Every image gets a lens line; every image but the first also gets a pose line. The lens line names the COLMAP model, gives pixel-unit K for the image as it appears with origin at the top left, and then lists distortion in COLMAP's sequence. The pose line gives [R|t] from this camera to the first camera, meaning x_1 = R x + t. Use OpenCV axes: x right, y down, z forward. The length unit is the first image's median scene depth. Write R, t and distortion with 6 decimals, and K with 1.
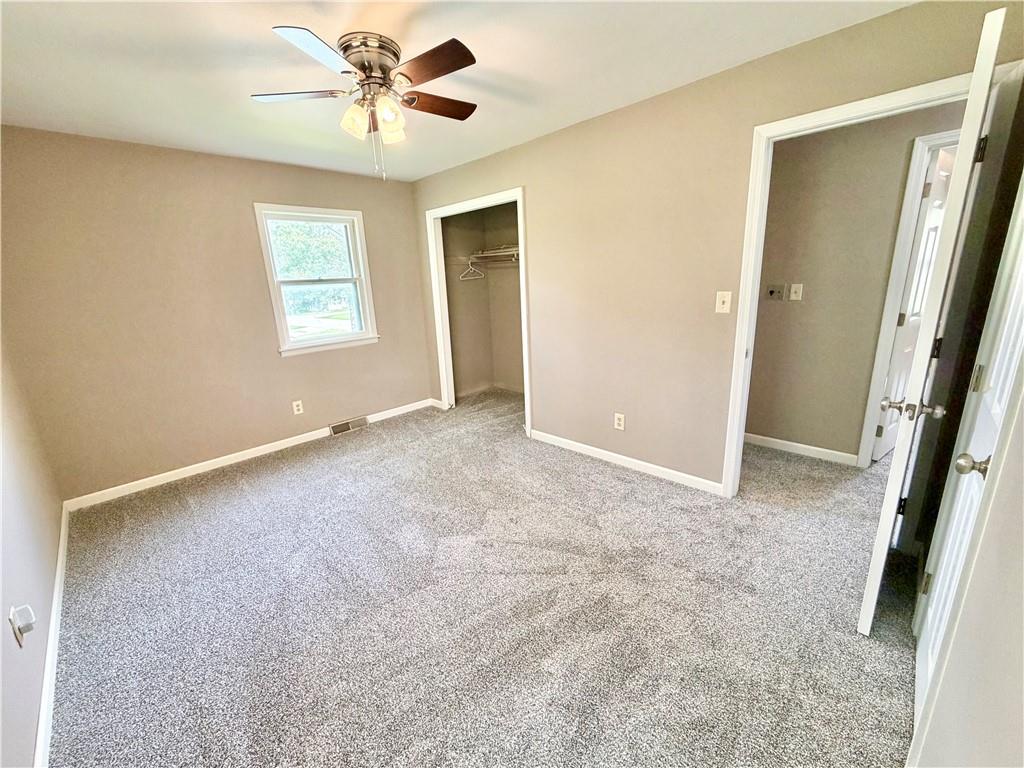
lens RADIAL K [[409.9, 0, 508.5], [0, 409.9, 383.0], [0, 0, 1]] dist [-0.000478, 0.000238]
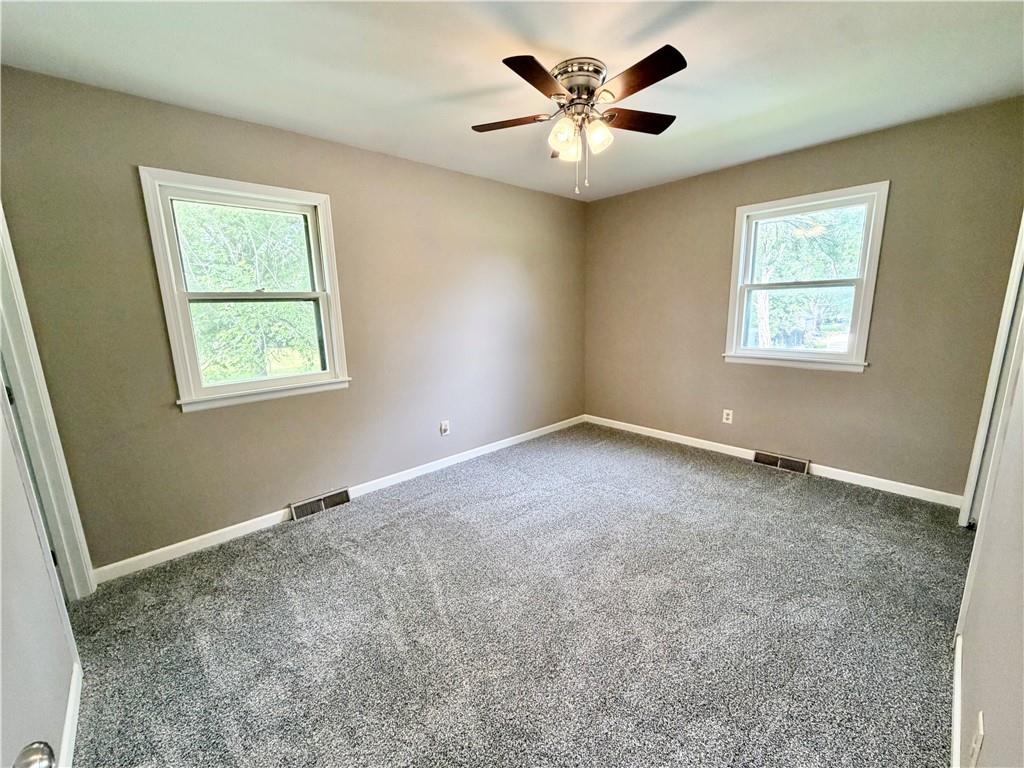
lens RADIAL K [[409.9, 0, 508.5], [0, 409.9, 383.0], [0, 0, 1]] dist [-0.000478, 0.000238]
pose [[-0.051843, 0.235968, -0.970377, 0.430095], [-0.216607, 0.945895, 0.241587, -0.136101], [0.974881, 0.222715, 0.002074, 0.477360]]
